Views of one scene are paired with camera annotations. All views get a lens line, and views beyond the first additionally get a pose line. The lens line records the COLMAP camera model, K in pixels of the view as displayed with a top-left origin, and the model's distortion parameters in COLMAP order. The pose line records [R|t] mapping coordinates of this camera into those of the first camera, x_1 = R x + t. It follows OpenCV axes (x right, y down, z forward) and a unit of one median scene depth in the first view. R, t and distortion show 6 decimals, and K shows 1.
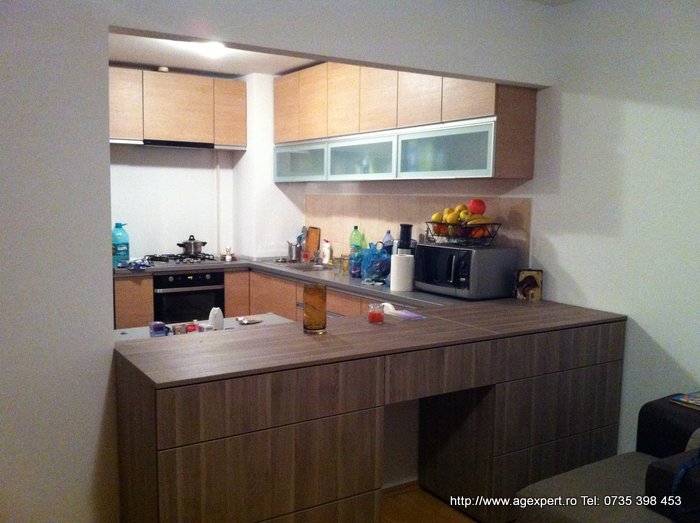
lens RADIAL K [[700.6, 0, 349.7], [0, 700.6, 273.2], [0, 0, 1]] dist [0.017026, 0.000000]
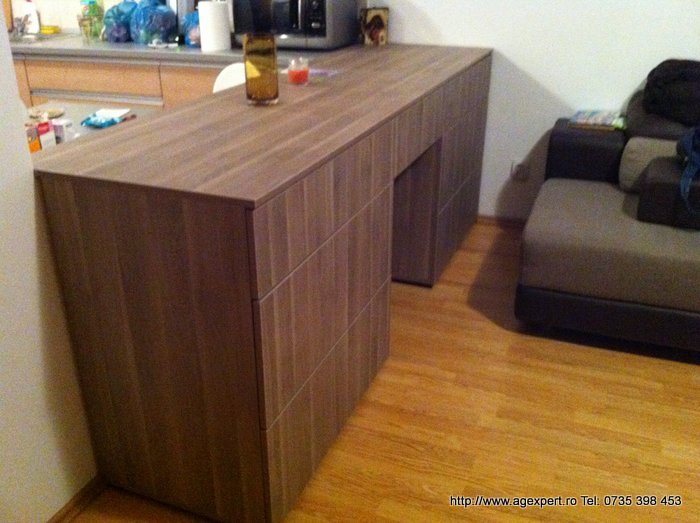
lens RADIAL K [[700.6, 0, 359.8], [0, 700.6, 267.3], [0, 0, 1]] dist [0.017026, 0.000000]
pose [[0.807137, -0.264615, 0.527740, -0.301321], [0.085771, 0.936998, 0.338642, 0.000190], [-0.584100, -0.228066, 0.778982, 0.246140]]
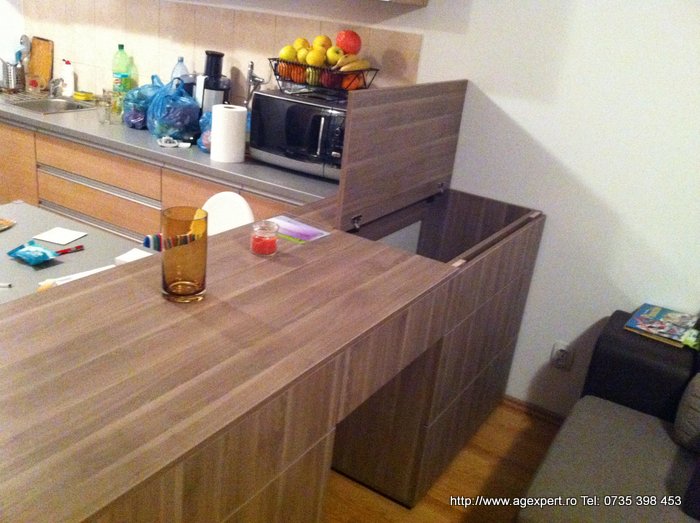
lens RADIAL K [[700.6, 0, 356.6], [0, 700.6, 270.6], [0, 0, 1]] dist [0.017026, 0.000000]
pose [[0.897285, -0.087639, 0.432665, -0.127950], [-0.041329, 0.959114, 0.279986, -0.073777], [-0.439513, -0.269109, 0.856977, 0.348619]]
